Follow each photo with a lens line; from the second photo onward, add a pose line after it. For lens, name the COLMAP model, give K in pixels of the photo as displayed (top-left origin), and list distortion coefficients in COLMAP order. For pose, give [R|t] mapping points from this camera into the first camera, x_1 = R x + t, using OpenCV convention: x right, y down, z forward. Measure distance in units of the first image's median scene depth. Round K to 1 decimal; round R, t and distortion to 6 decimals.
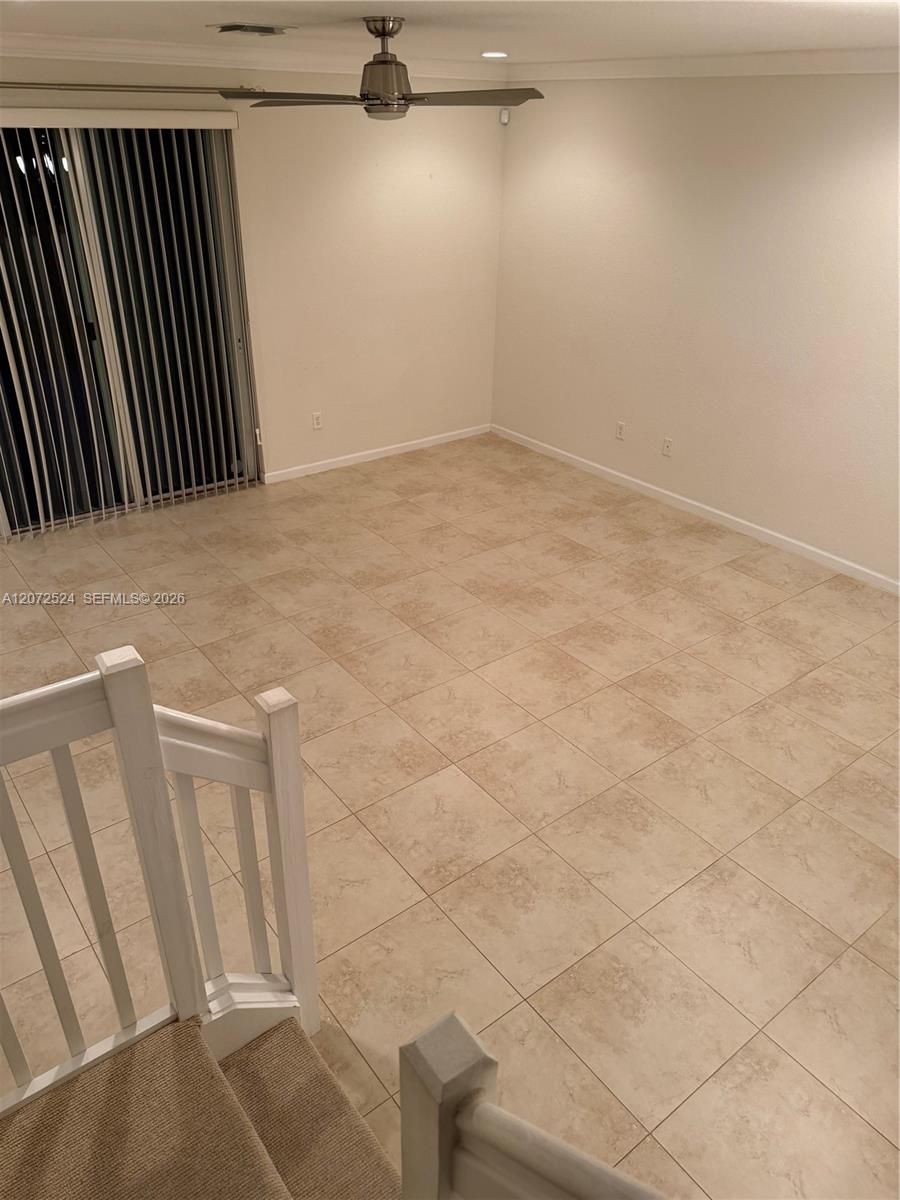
lens RADIAL K [[846.8, 0, 445.9], [0, 846.8, 605.9], [0, 0, 1]] dist [0.105924, -0.003684]
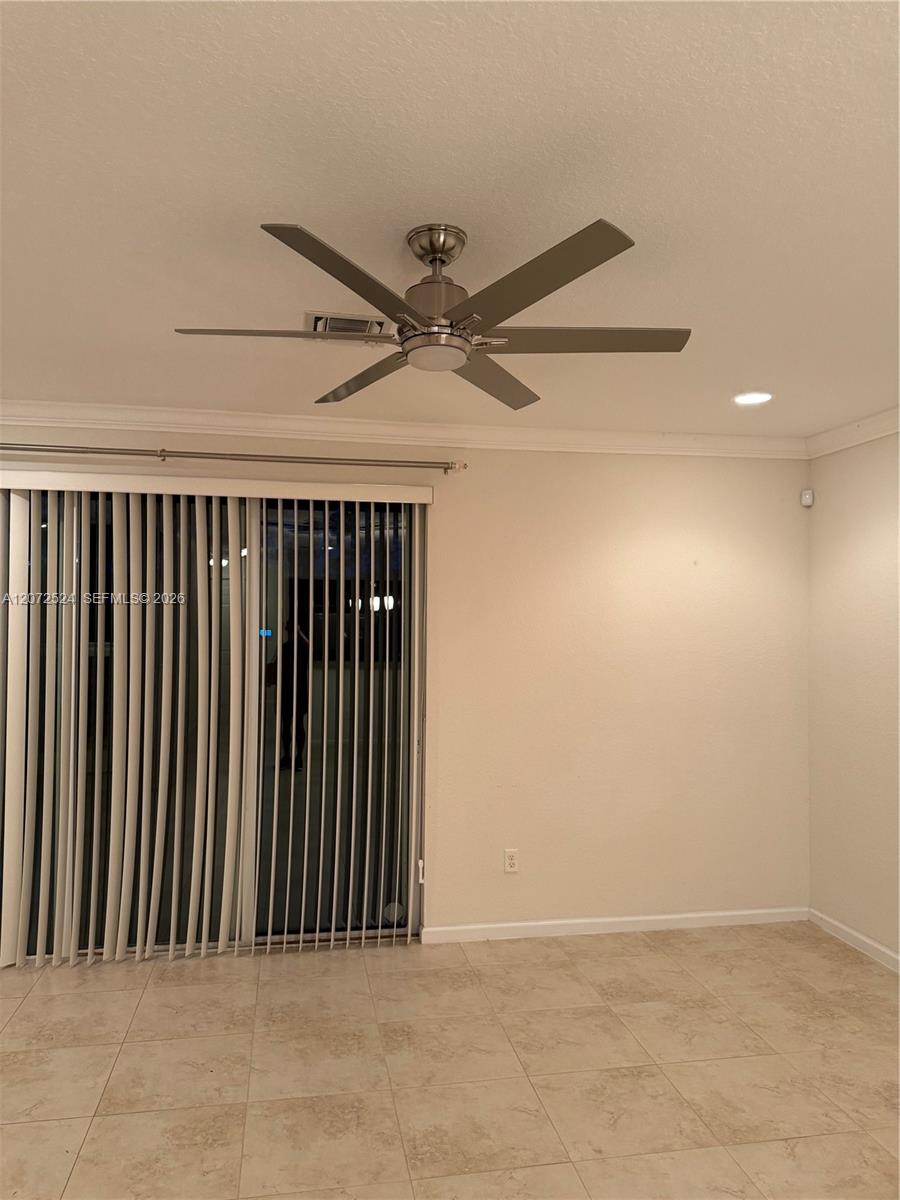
lens RADIAL K [[872.0, 0, 450.0], [0, 872.0, 600.0], [0, 0, 1]] dist [0.004503, 0.004085]
pose [[0.893302, -0.015855, -0.449176, 0.128109], [-0.219842, 0.856255, -0.467436, -0.057834], [0.392021, 0.516310, 0.761409, 0.340452]]
